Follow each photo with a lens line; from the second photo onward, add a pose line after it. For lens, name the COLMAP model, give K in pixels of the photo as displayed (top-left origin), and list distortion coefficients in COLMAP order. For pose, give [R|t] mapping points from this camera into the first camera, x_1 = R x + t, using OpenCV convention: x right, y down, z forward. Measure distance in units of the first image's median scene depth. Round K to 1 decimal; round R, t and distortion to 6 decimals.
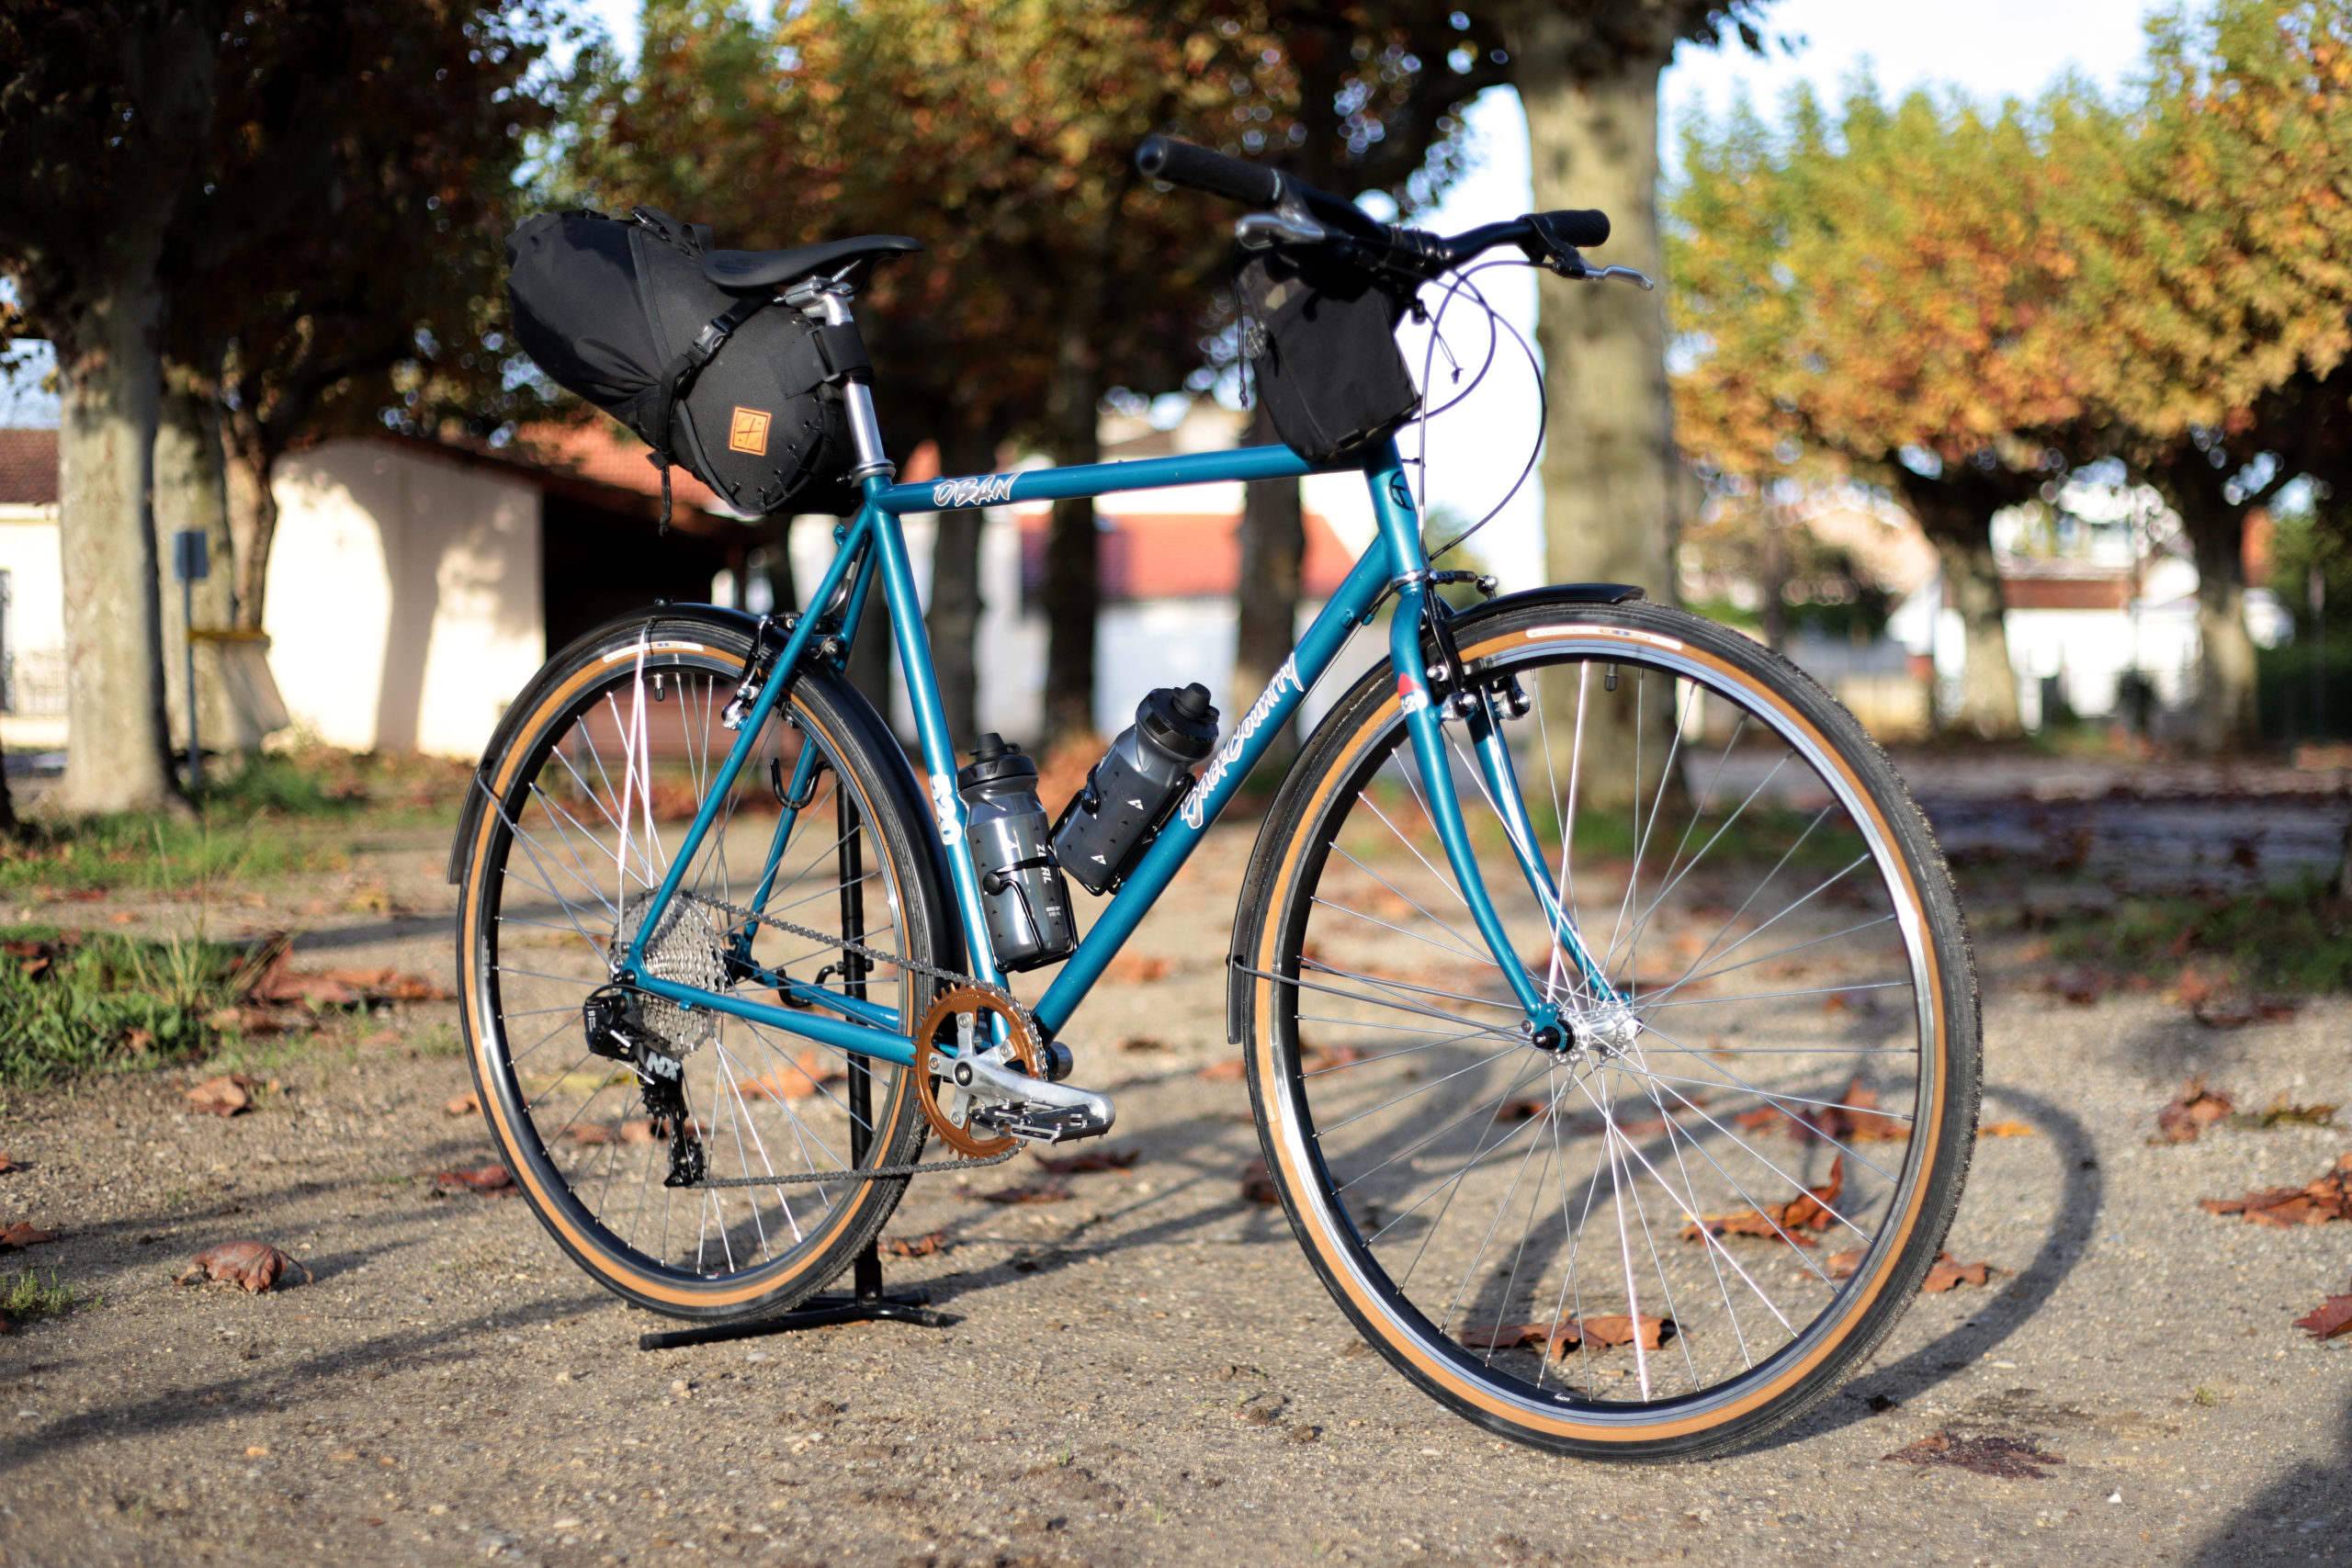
lens RADIAL K [[3478.5, 0, 1170.8], [0, 3478.5, 782.1], [0, 0, 1]] dist [-0.021501, 0.000000]
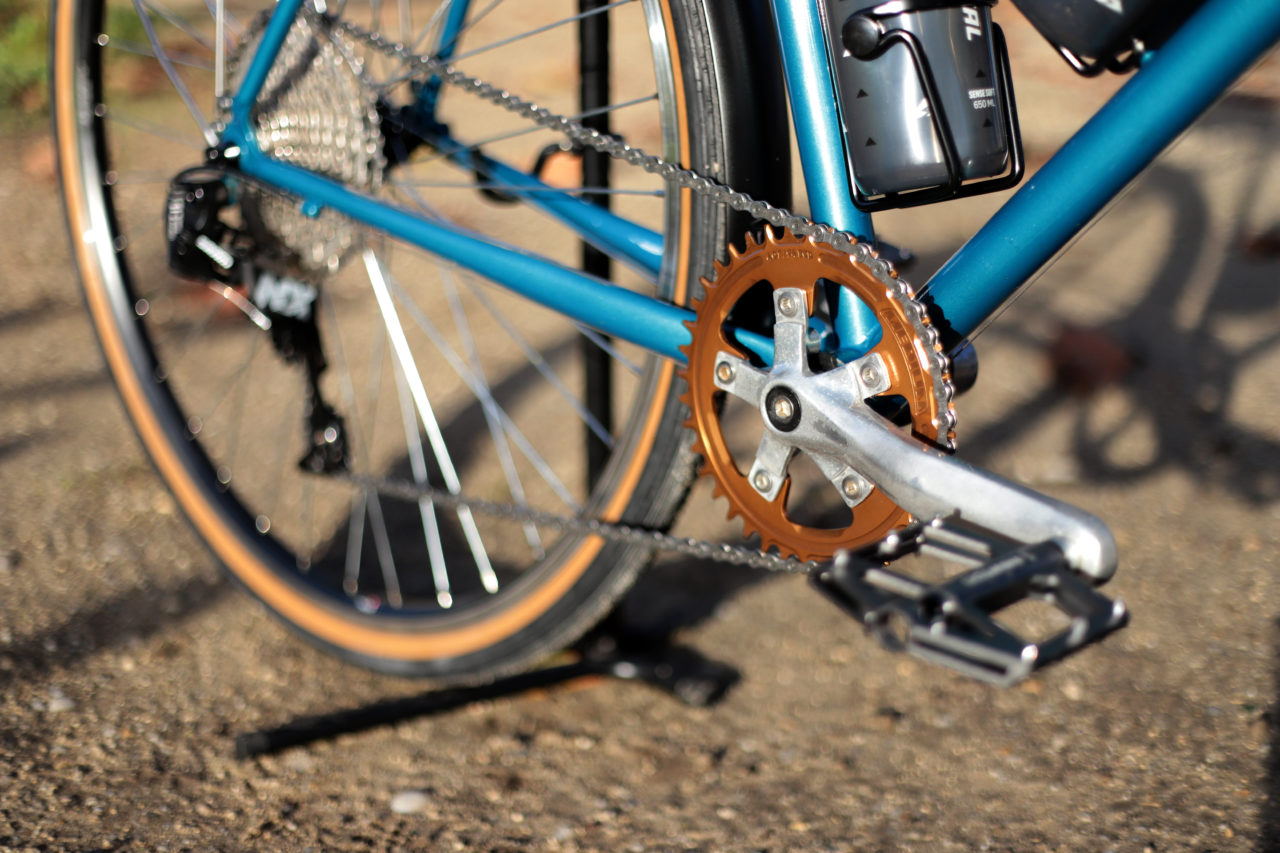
lens RADIAL K [[1998.1, 0, 642.2], [0, 1998.1, 421.7], [0, 0, 1]] dist [-0.038772, 0.000000]
pose [[0.995425, 0.056612, -0.076972, -0.053064], [-0.036186, 0.968931, 0.244671, 0.013080], [0.088432, -0.240766, 0.966546, 0.655949]]
